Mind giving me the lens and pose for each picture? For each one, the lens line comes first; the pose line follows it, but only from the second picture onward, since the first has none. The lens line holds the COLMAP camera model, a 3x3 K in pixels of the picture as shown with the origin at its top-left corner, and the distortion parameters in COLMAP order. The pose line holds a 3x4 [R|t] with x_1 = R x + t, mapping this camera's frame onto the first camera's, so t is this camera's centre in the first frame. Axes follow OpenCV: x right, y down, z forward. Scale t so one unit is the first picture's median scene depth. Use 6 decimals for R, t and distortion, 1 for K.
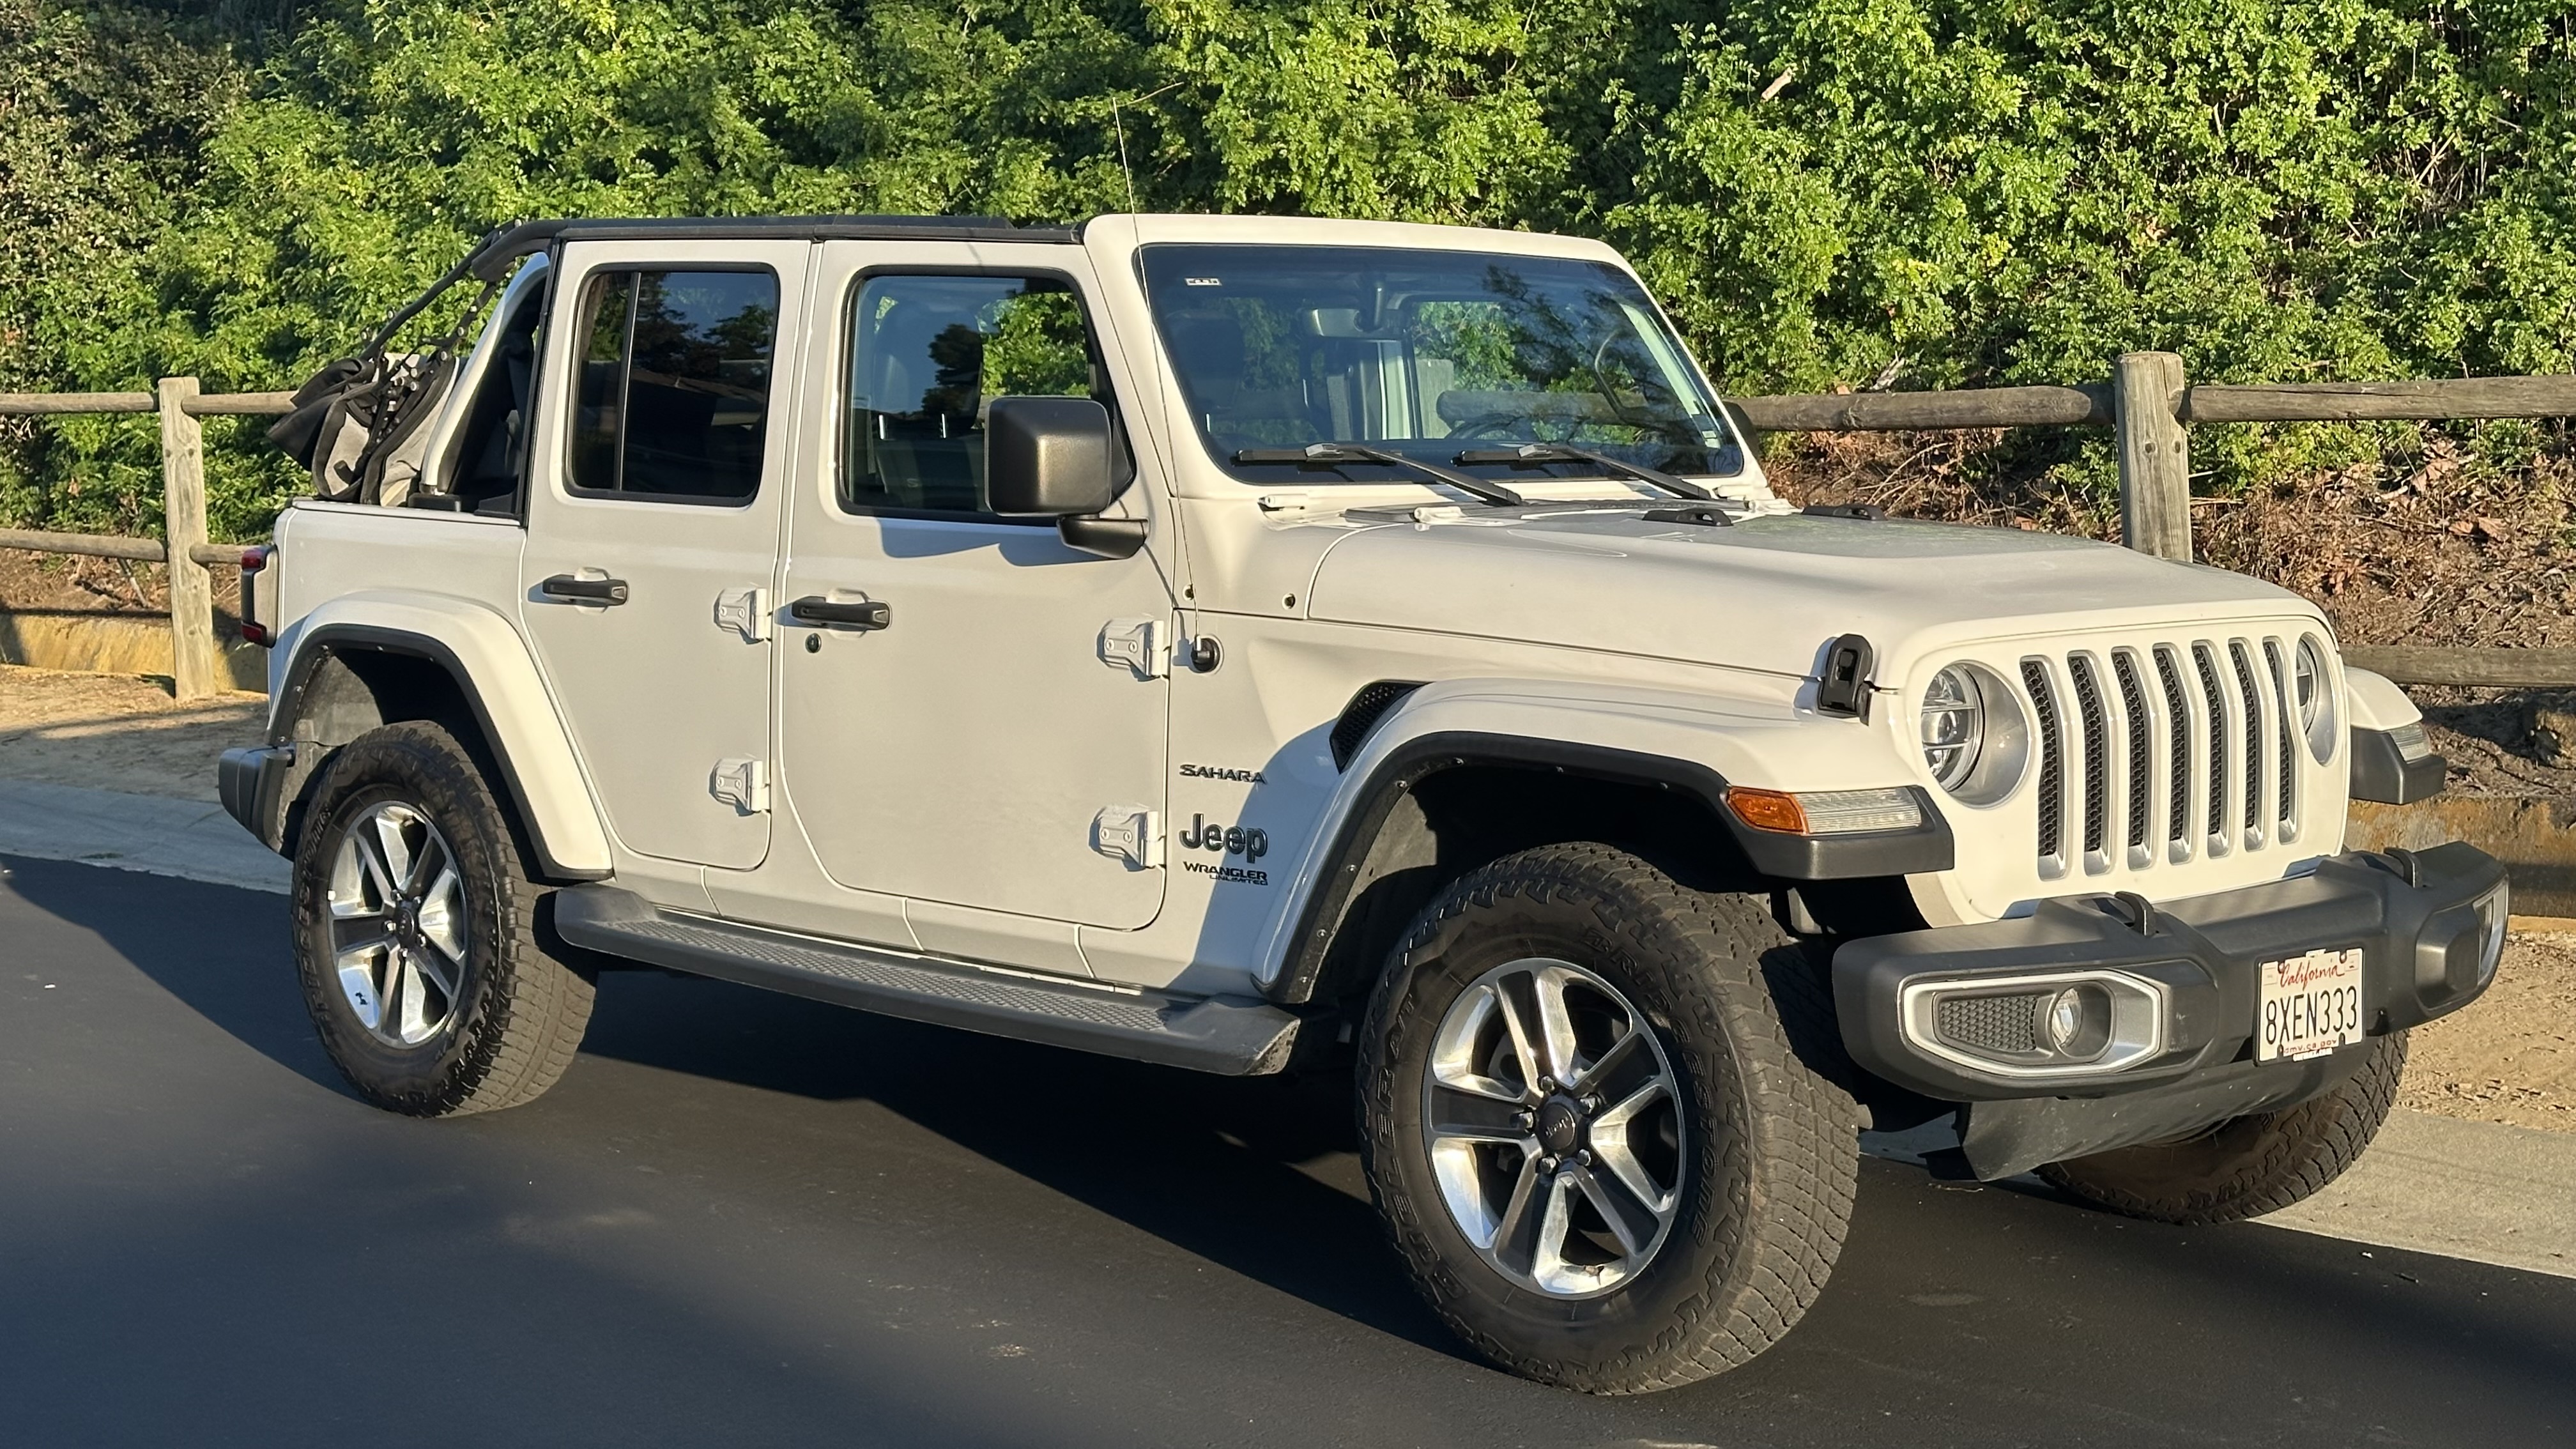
lens RADIAL K [[3847.3, 0, 1288.0], [0, 3847.3, 724.5], [0, 0, 1]] dist [0.060211, 0.181349]
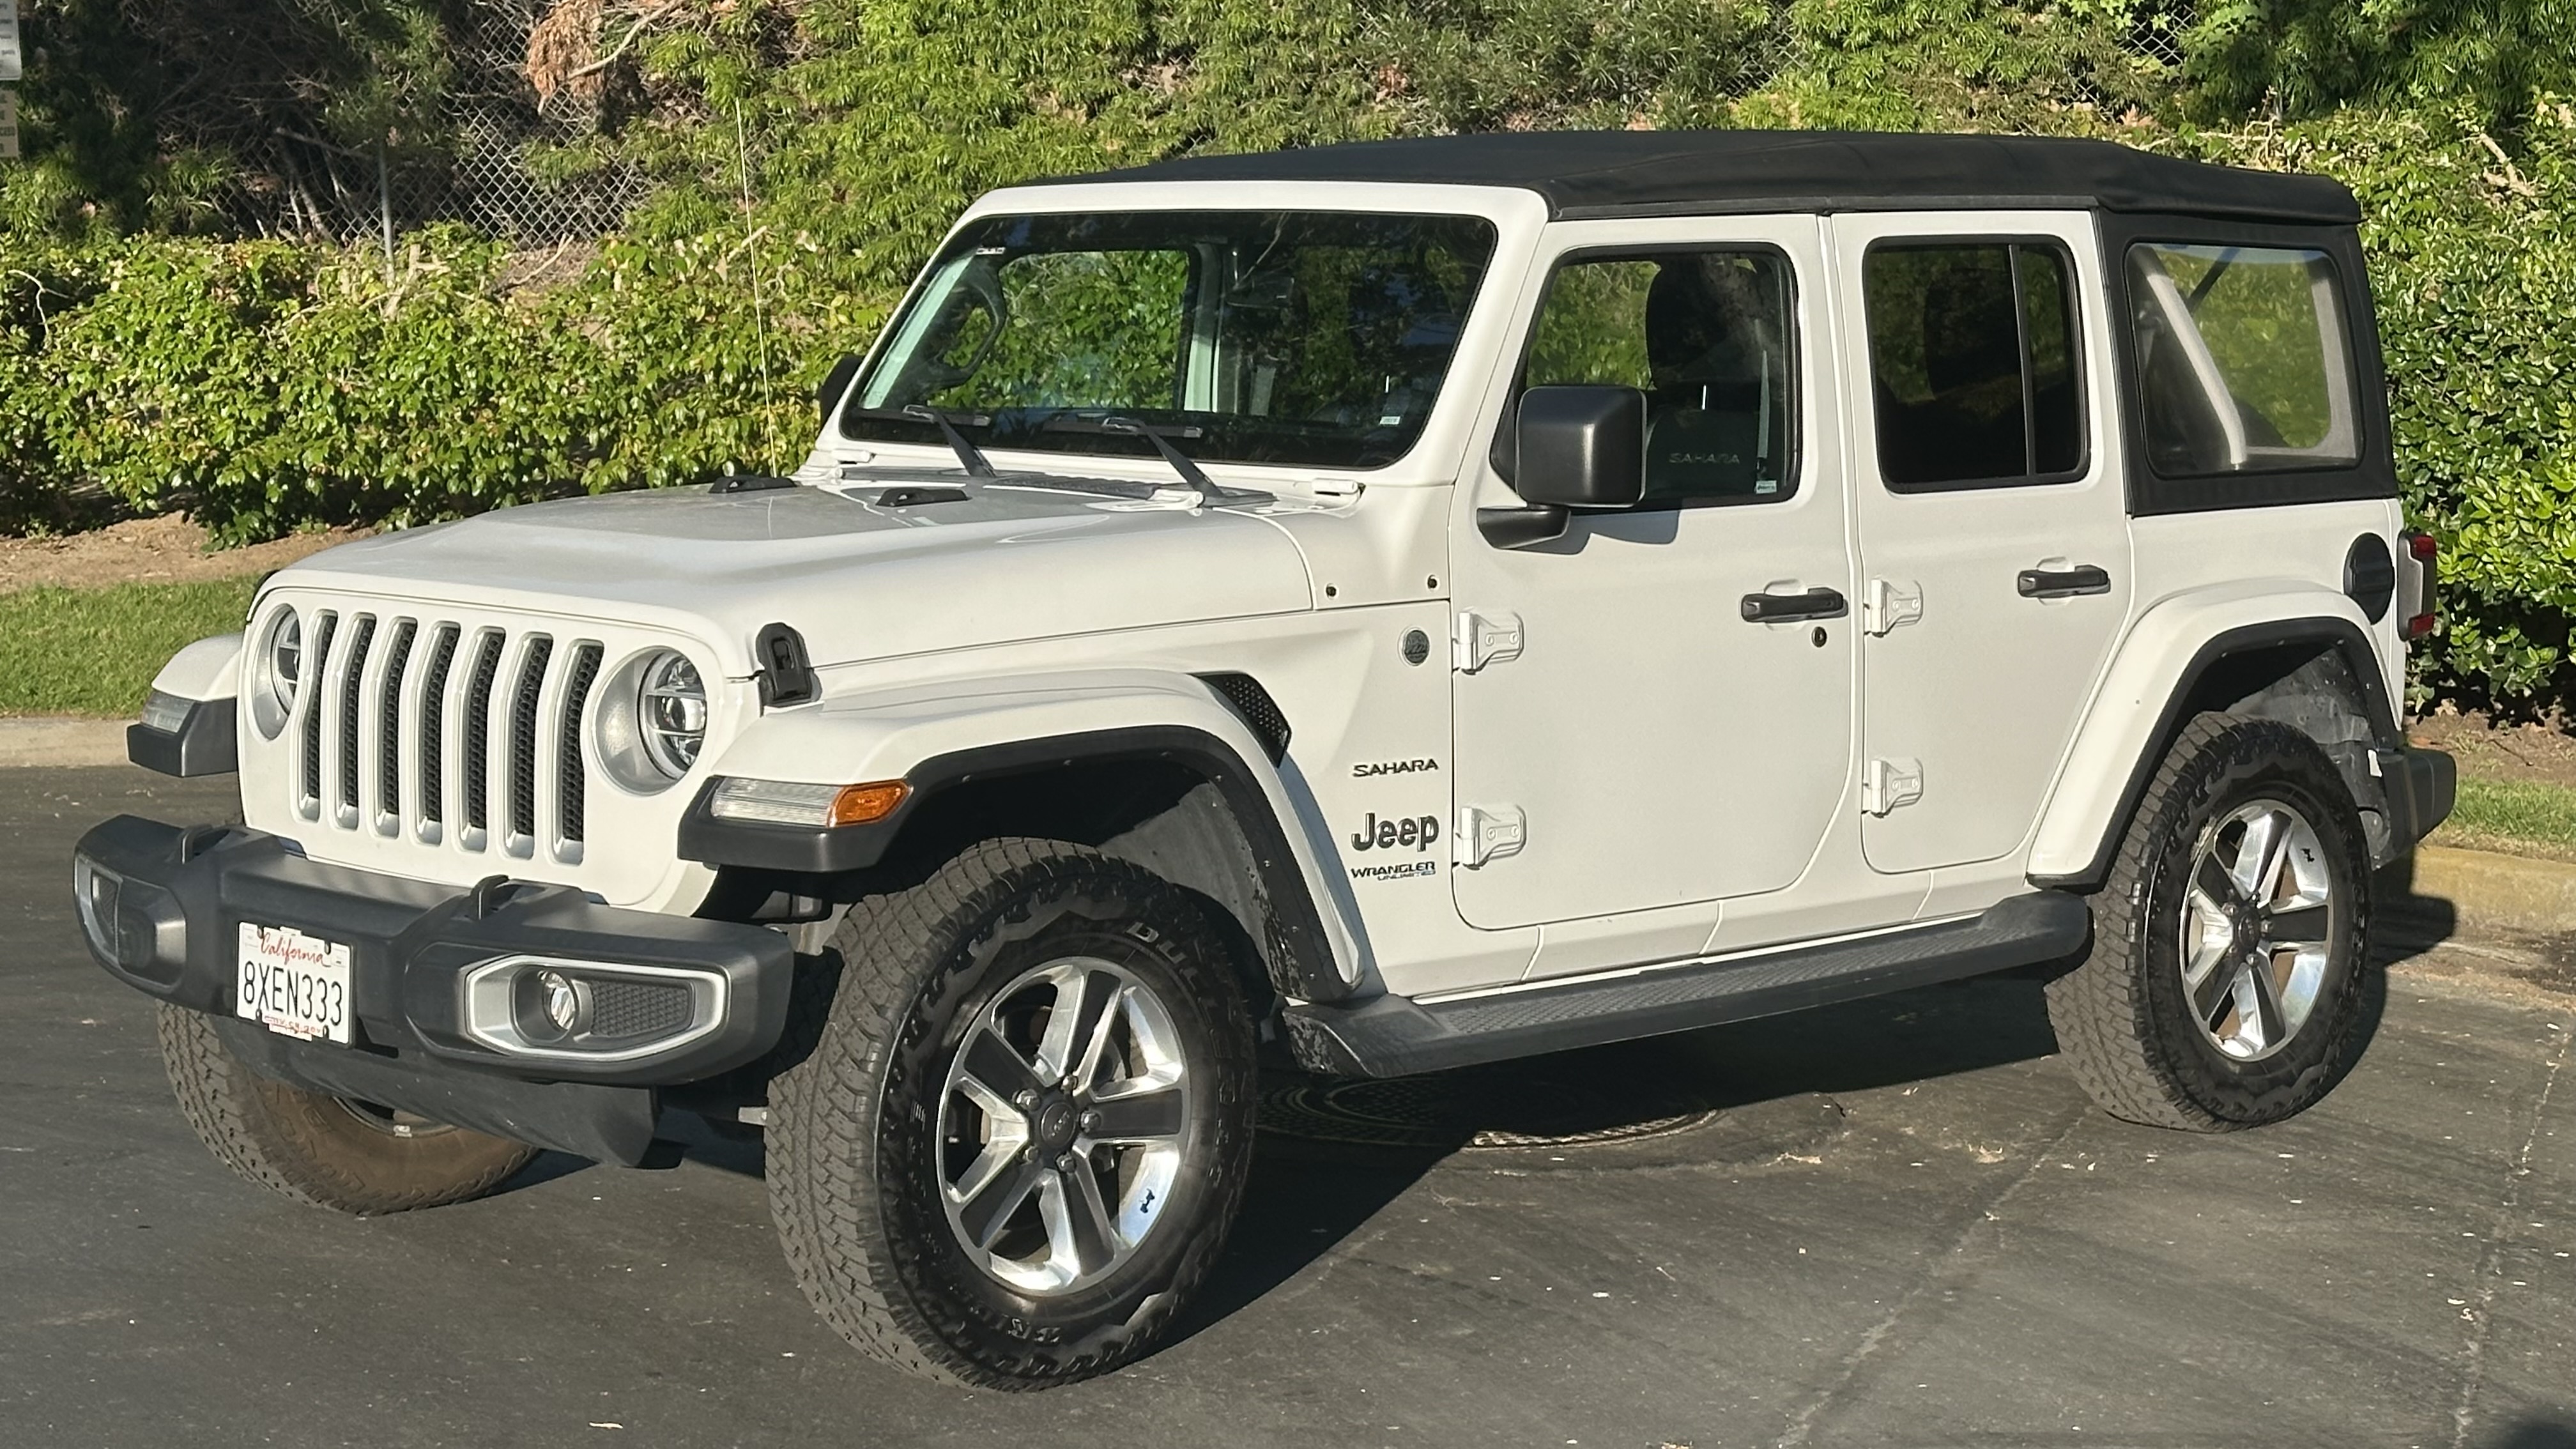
lens RADIAL K [[4881.4, 0, 1288.0], [0, 4881.4, 724.5], [0, 0, 1]] dist [-0.160975, -0.049726]
pose [[-0.021401, 0.087434, -0.995940, 1.363280], [-0.098057, 0.991182, 0.089124, -0.118605], [0.994951, 0.099566, -0.012639, 1.149654]]
